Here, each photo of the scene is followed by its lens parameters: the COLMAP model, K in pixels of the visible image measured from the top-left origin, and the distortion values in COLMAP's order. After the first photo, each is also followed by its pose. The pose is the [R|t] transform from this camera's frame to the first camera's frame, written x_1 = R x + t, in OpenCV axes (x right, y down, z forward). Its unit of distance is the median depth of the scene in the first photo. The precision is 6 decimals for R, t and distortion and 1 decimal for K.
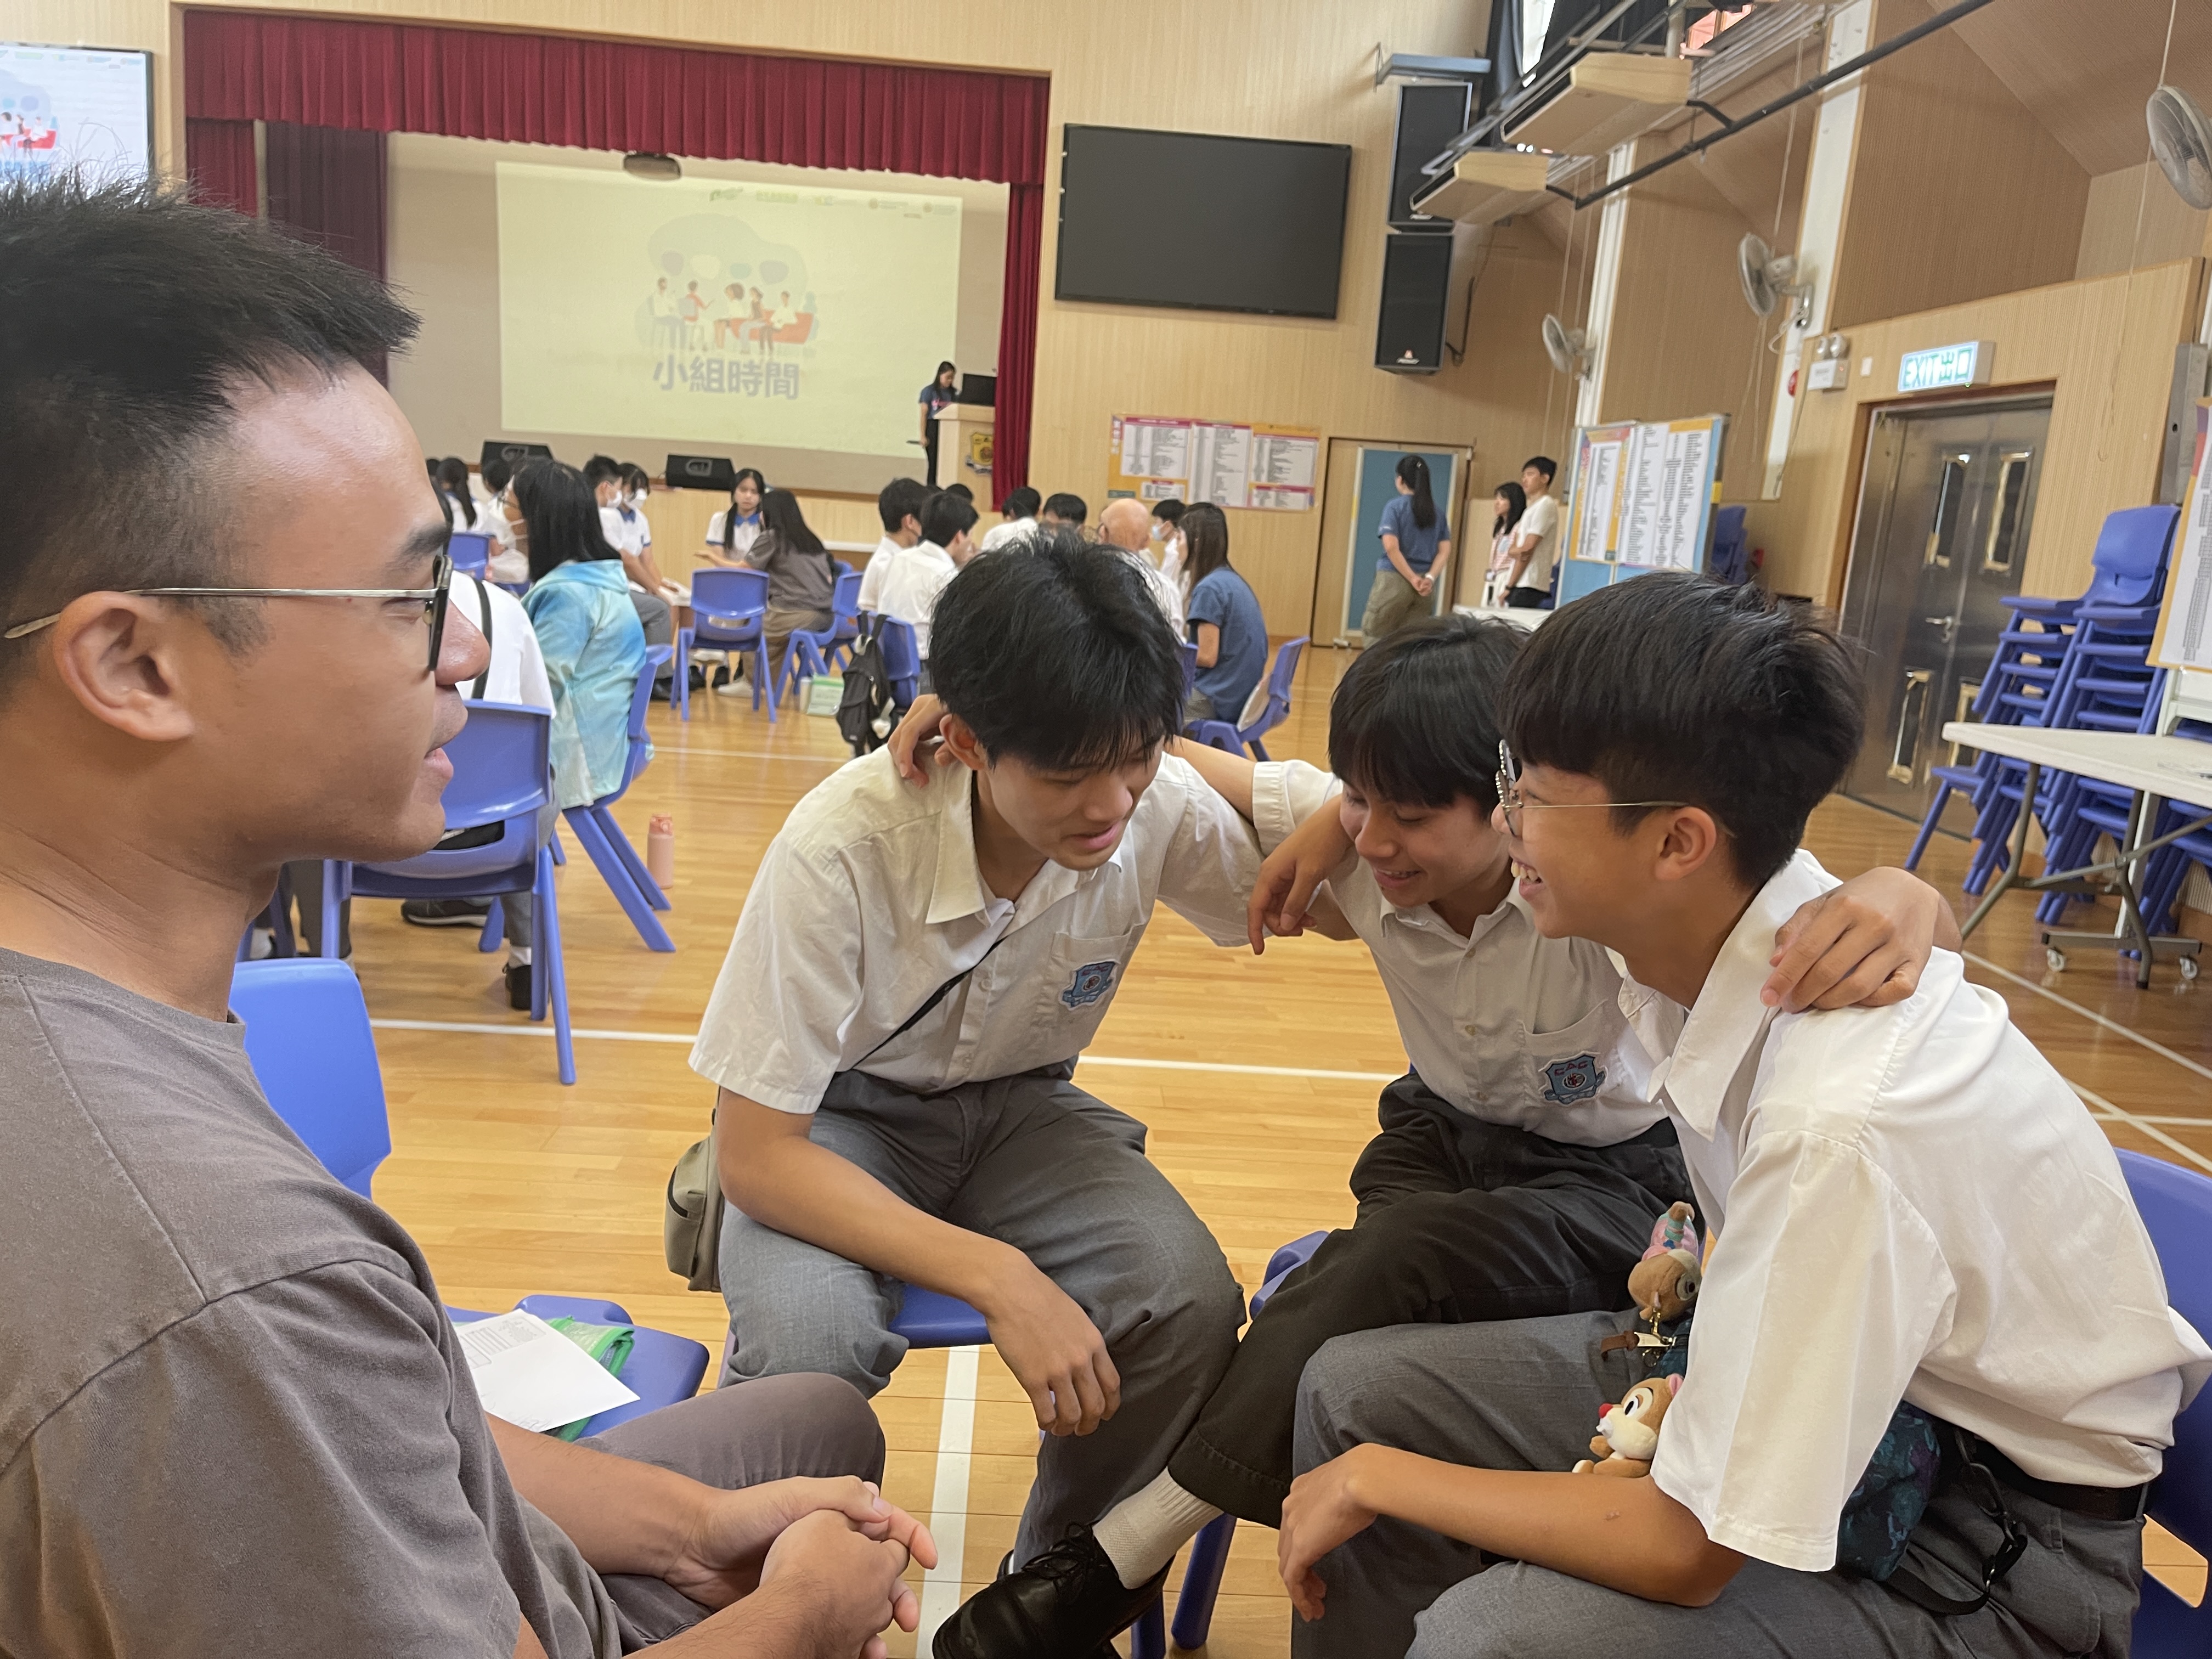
lens RADIAL K [[1693.8, 0, 1106.0], [0, 1693.8, 829.5], [0, 0, 1]] dist [0.041477, -0.006604]
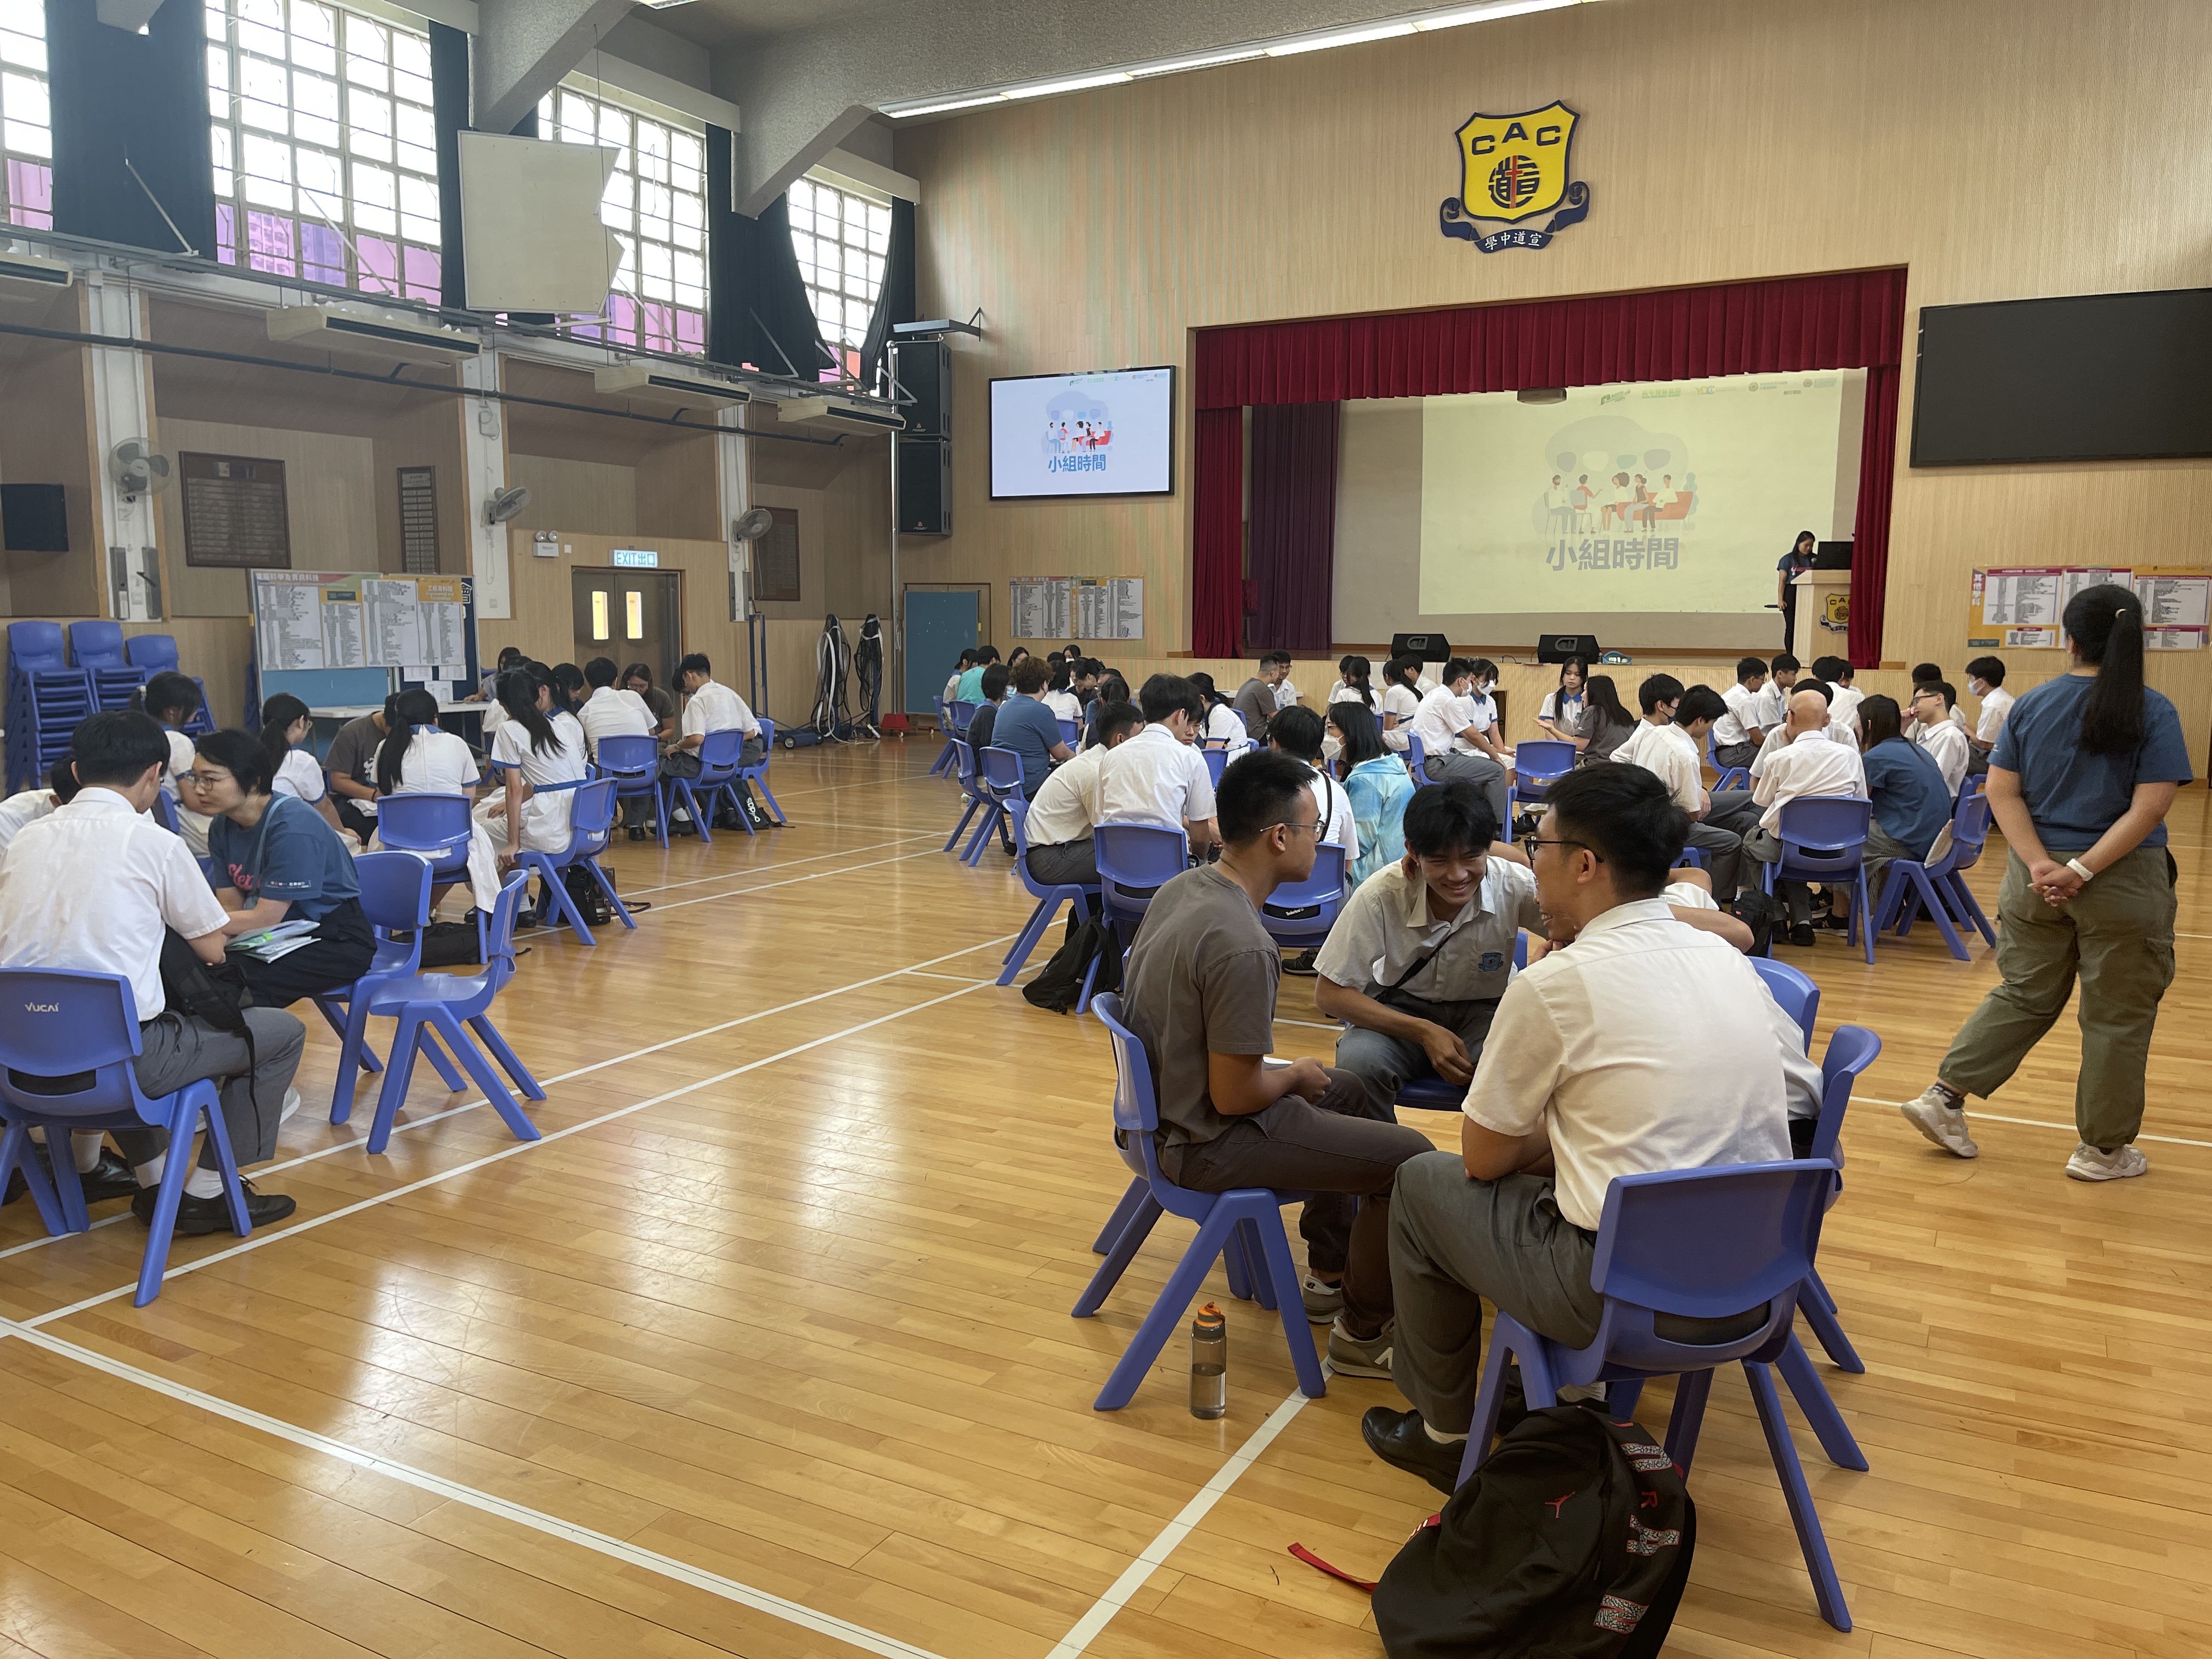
lens RADIAL K [[1693.8, 0, 1106.0], [0, 1693.8, 829.5], [0, 0, 1]] dist [0.041477, -0.006604]
pose [[0.859514, 0.002237, -0.511108, 0.082697], [-0.044299, 0.996553, -0.070136, 0.010843], [0.509189, 0.082924, 0.856650, -0.149434]]
